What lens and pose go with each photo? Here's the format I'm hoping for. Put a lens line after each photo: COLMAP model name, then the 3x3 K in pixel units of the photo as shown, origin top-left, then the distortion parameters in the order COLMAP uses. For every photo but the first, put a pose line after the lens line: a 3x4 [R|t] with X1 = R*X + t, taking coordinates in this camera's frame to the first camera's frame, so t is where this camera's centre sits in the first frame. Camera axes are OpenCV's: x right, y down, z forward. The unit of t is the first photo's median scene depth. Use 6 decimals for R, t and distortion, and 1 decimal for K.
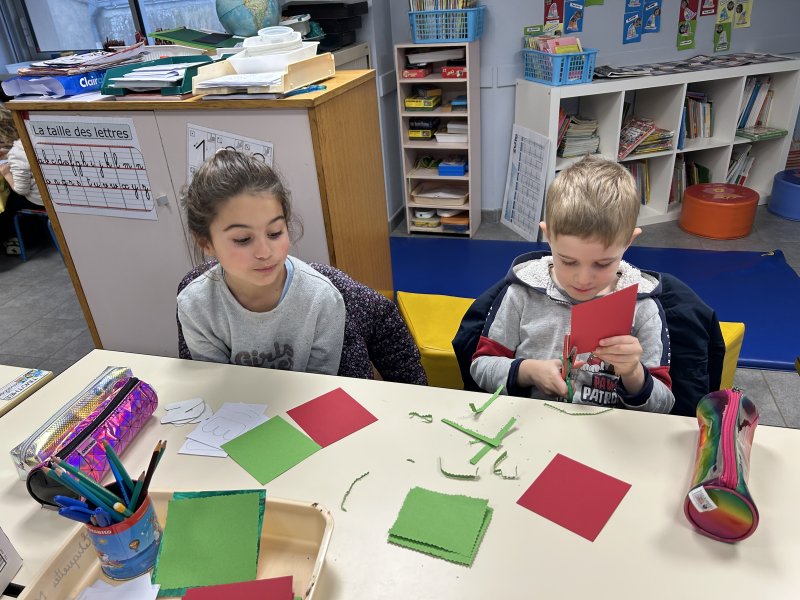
lens RADIAL K [[603.5, 0, 403.3], [0, 603.5, 303.2], [0, 0, 1]] dist [0.028656, -0.039443]
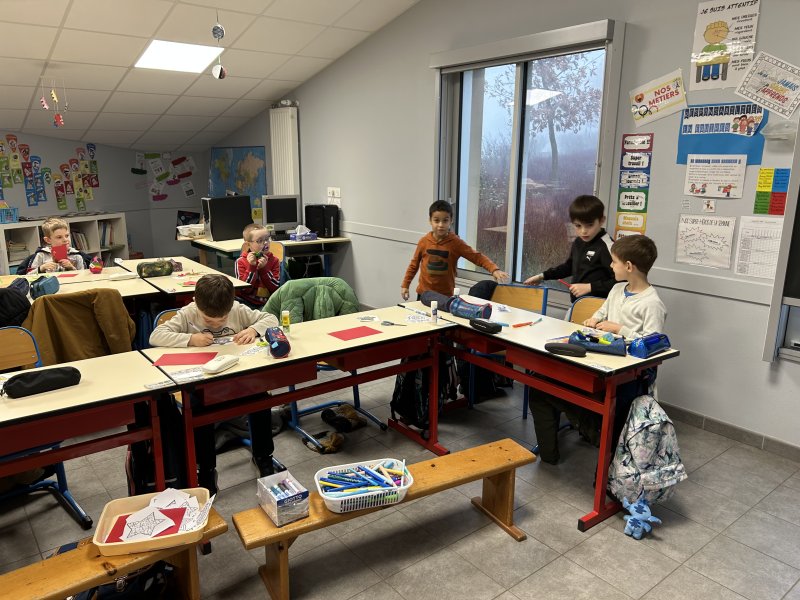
lens RADIAL K [[603.5, 0, 401.4], [0, 603.5, 299.1], [0, 0, 1]] dist [0.028656, -0.039443]
pose [[0.600639, -0.114322, 0.791305, -0.478297], [0.343475, 0.930636, -0.126263, 0.489013], [-0.721982, 0.347632, 0.598242, -0.889628]]
